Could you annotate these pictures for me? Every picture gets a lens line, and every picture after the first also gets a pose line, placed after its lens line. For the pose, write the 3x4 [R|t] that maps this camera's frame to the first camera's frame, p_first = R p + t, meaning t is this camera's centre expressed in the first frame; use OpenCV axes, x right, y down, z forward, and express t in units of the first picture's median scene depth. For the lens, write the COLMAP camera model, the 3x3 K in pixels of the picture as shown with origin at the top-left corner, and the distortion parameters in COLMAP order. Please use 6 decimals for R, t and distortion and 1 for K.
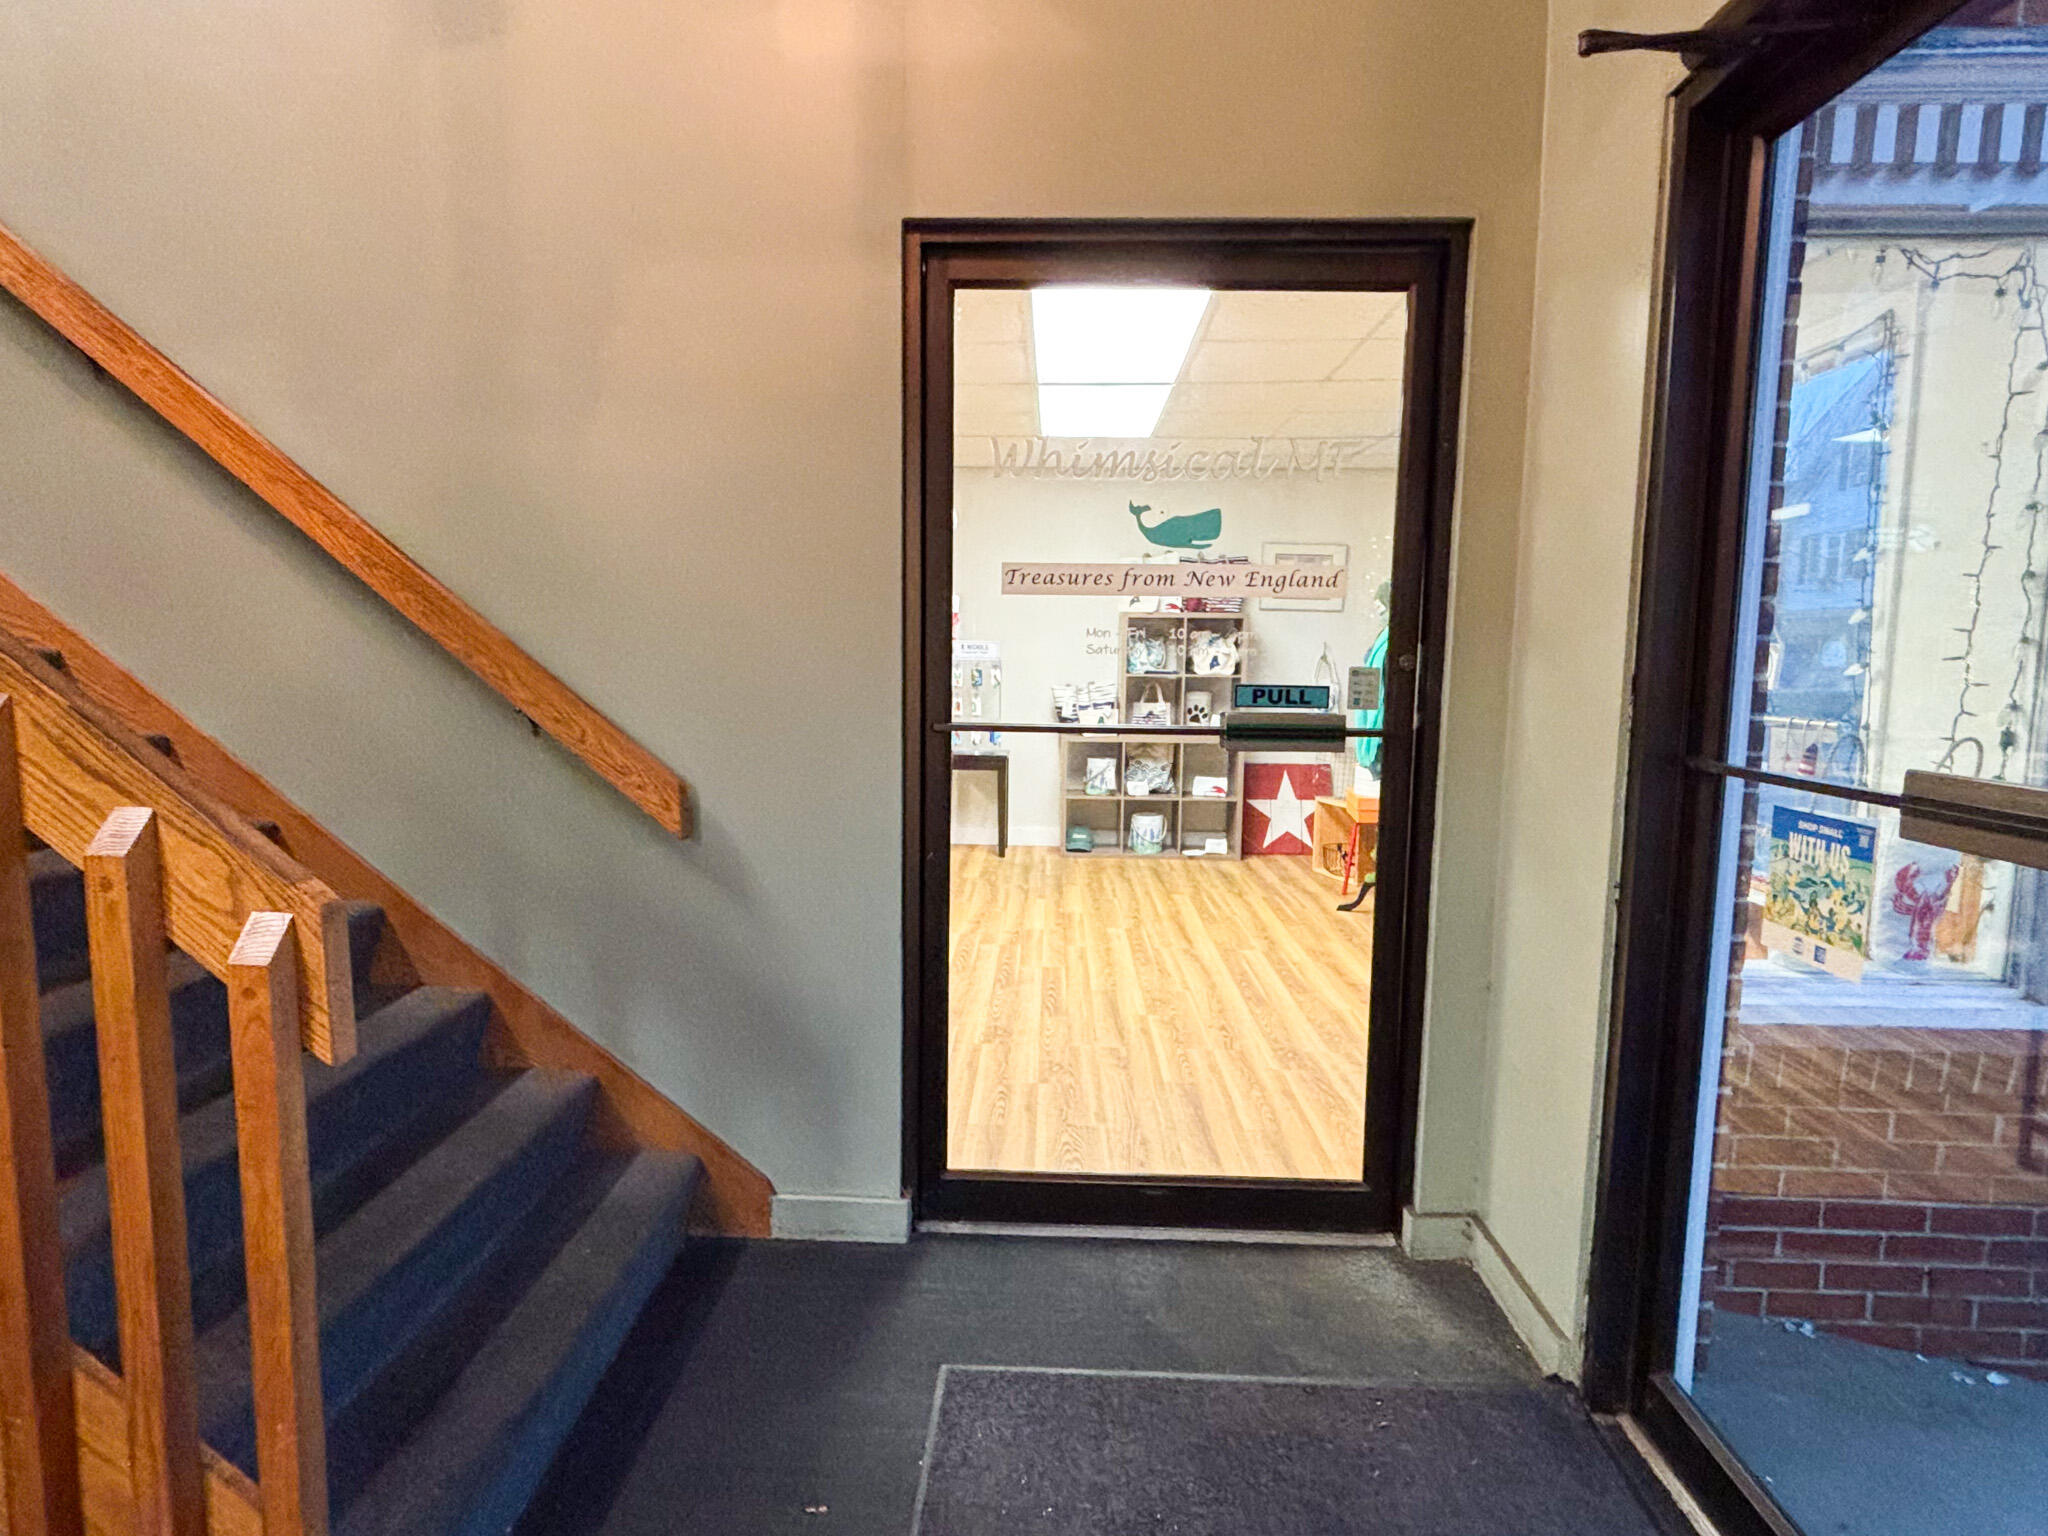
lens RADIAL K [[1079.8, 0, 1024.0], [0, 1079.8, 768.0], [0, 0, 1]] dist [0.017998, -0.073402]
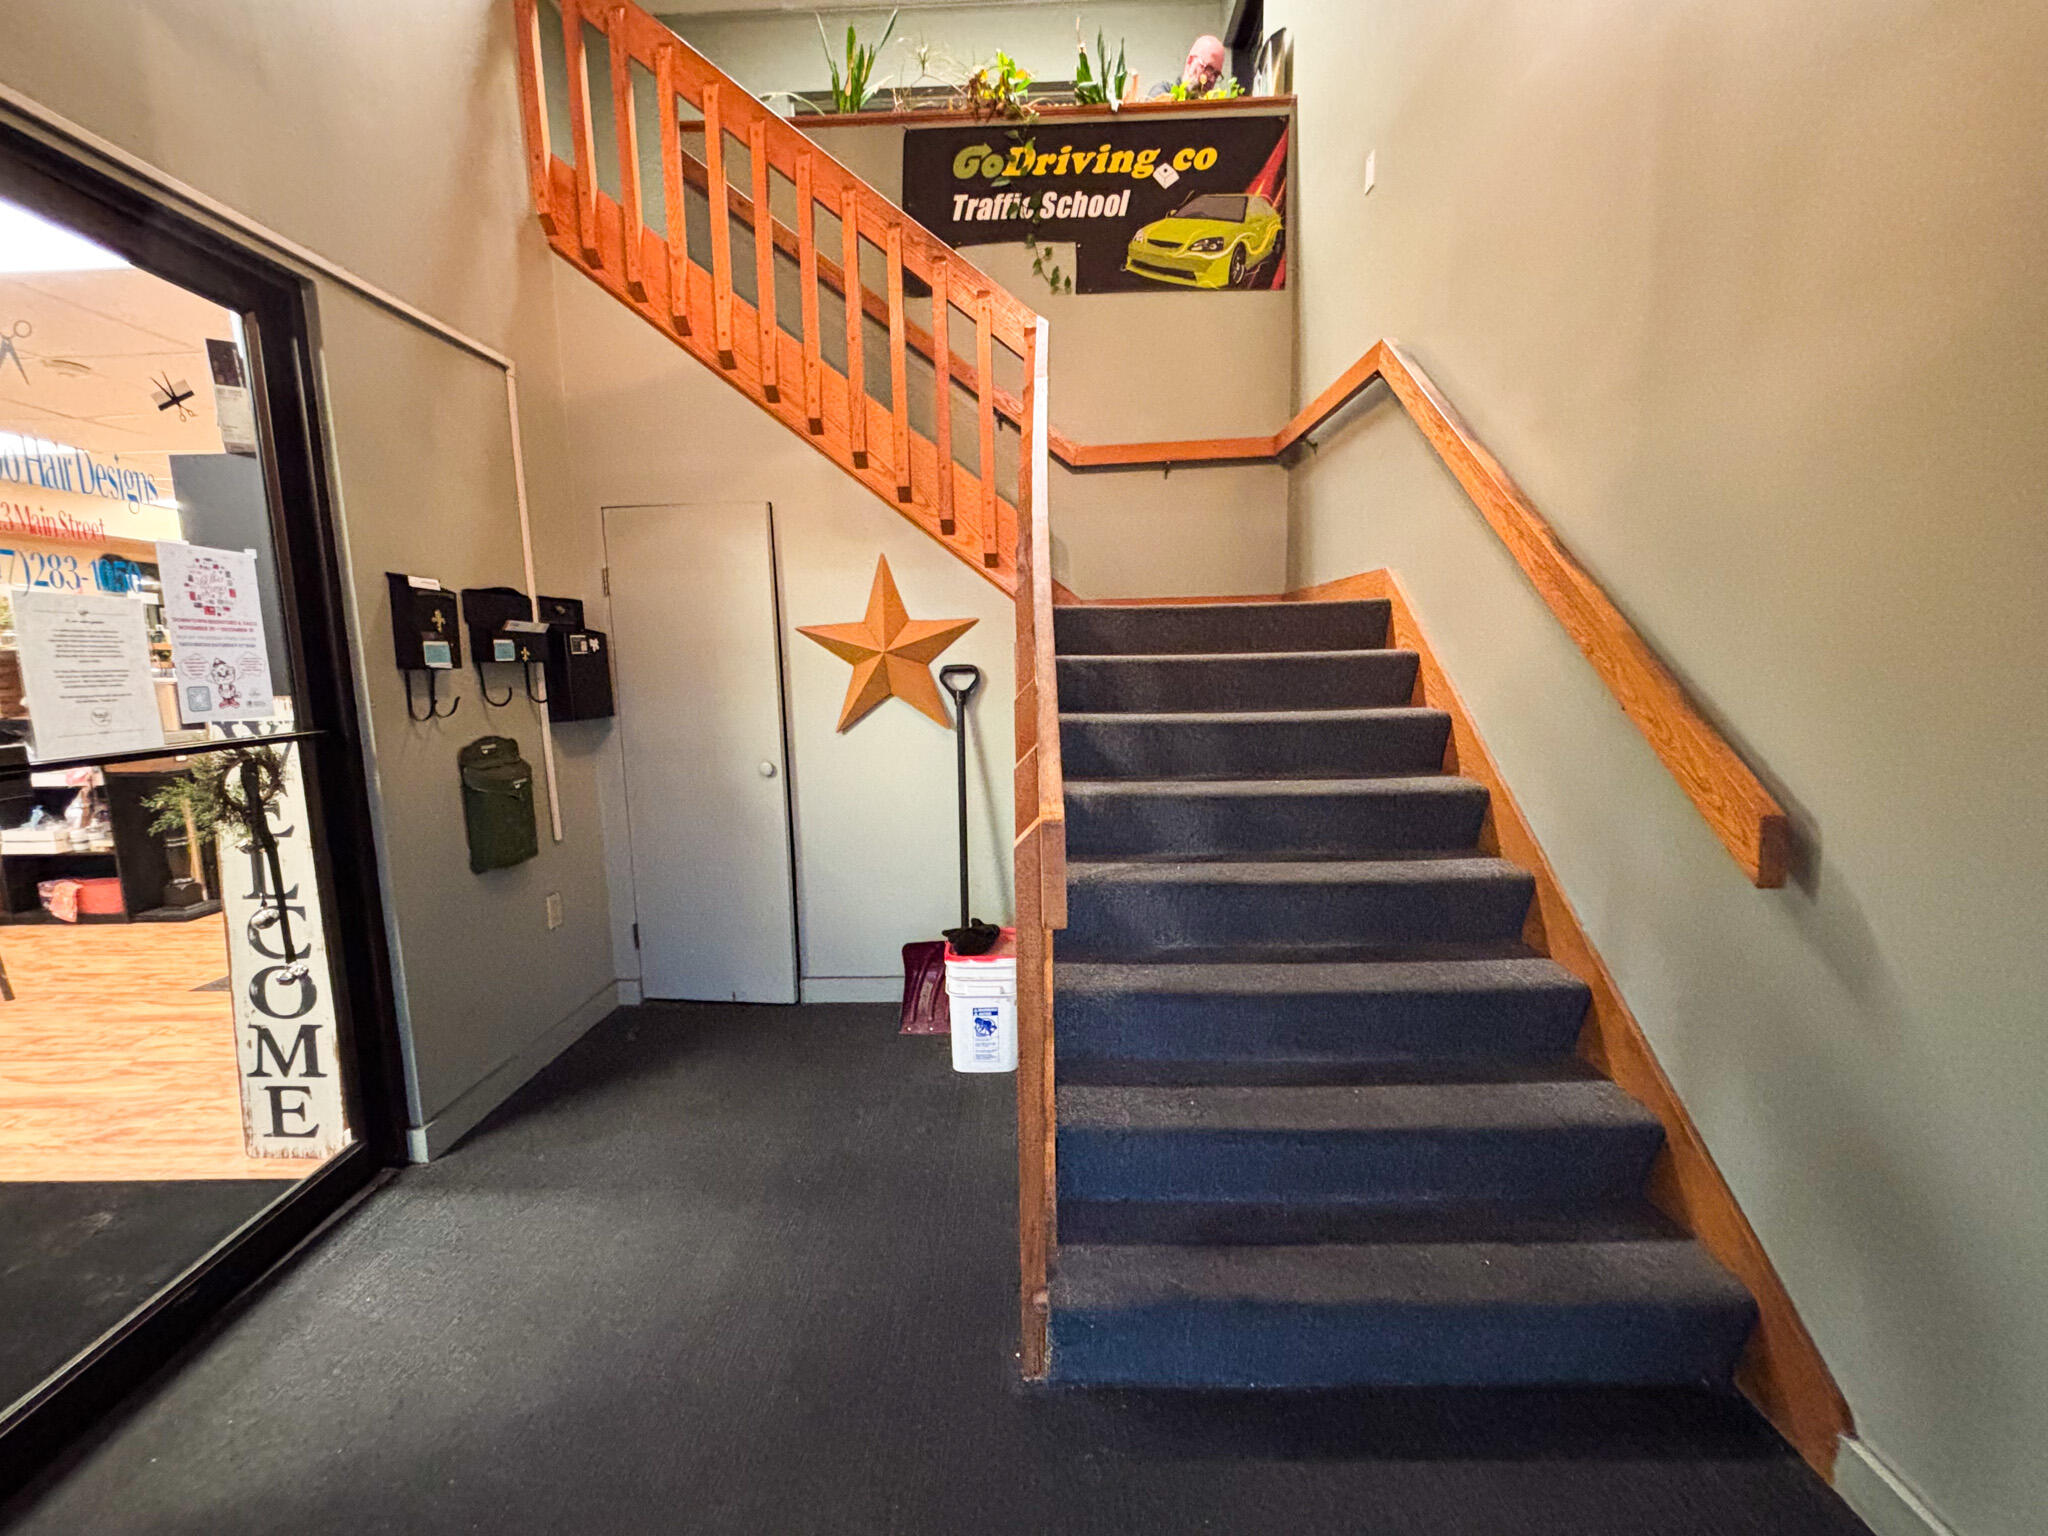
lens RADIAL K [[800.6, 0, 1024.0], [0, 800.6, 768.0], [0, 0, 1]] dist [-0.010782, 0.000303]
pose [[0.019405, 0.120930, -0.992471, 0.203256], [-0.082610, 0.989458, 0.118947, -0.038250], [0.996393, 0.079680, 0.029191, 0.443503]]
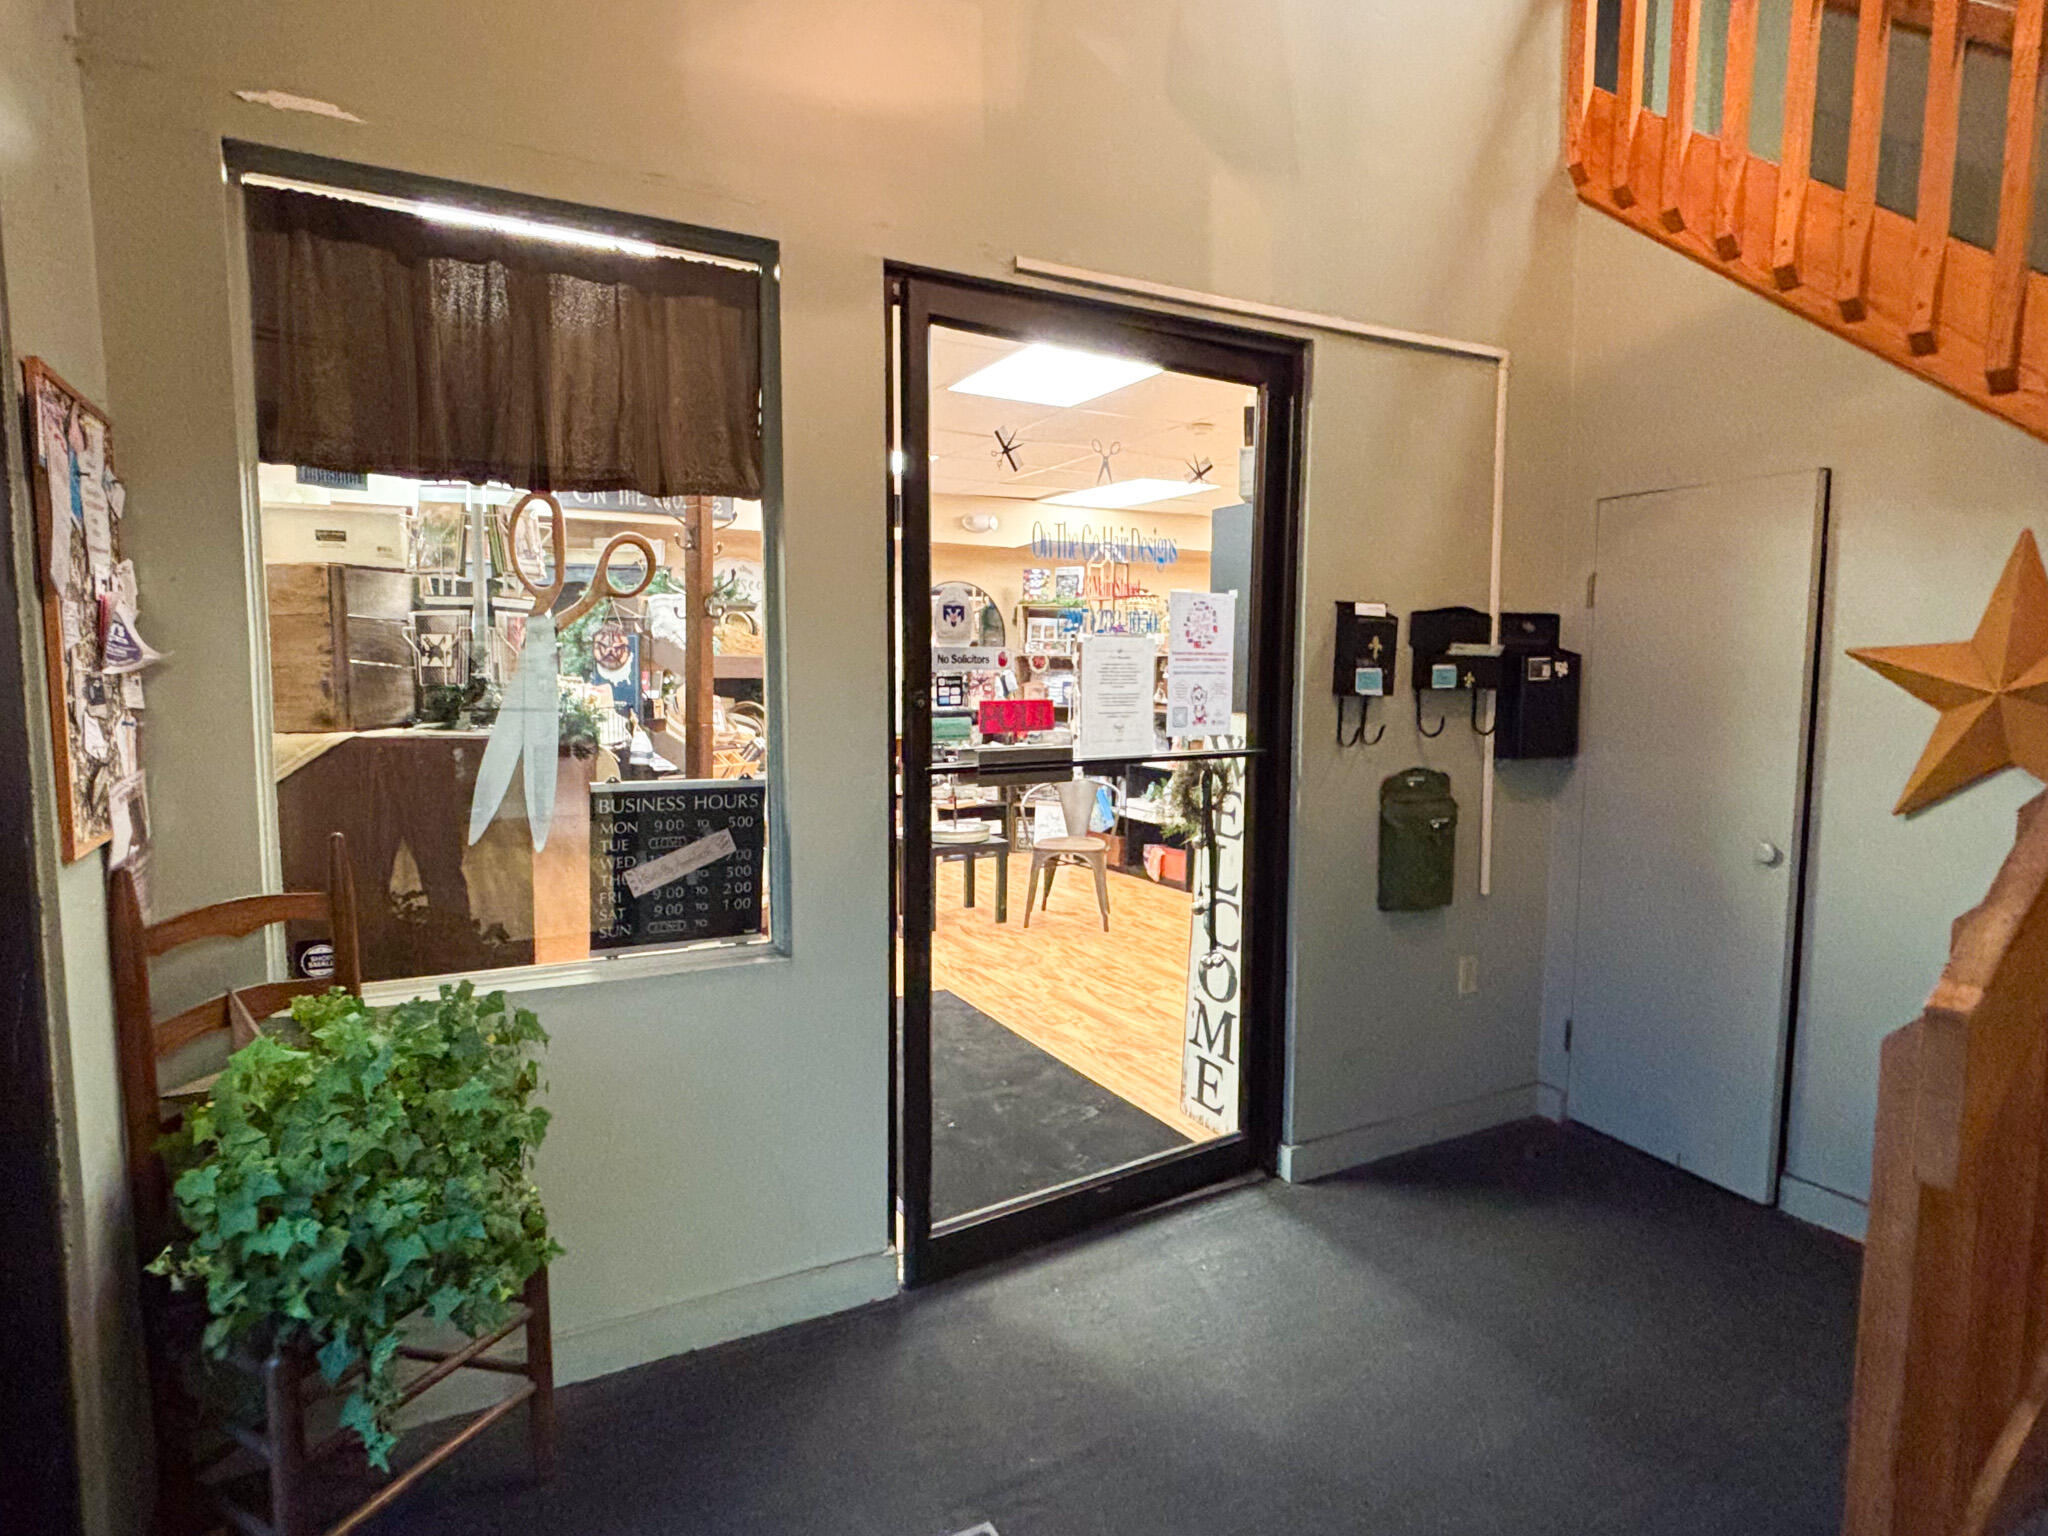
lens RADIAL K [[1079.8, 0, 1024.0], [0, 1079.8, 768.0], [0, 0, 1]] dist [0.017998, -0.073402]
pose [[-0.861359, 0.026967, -0.507281, 0.223507], [-0.069860, 0.982814, 0.170868, -0.084571], [0.503171, 0.182617, -0.844672, 0.625929]]
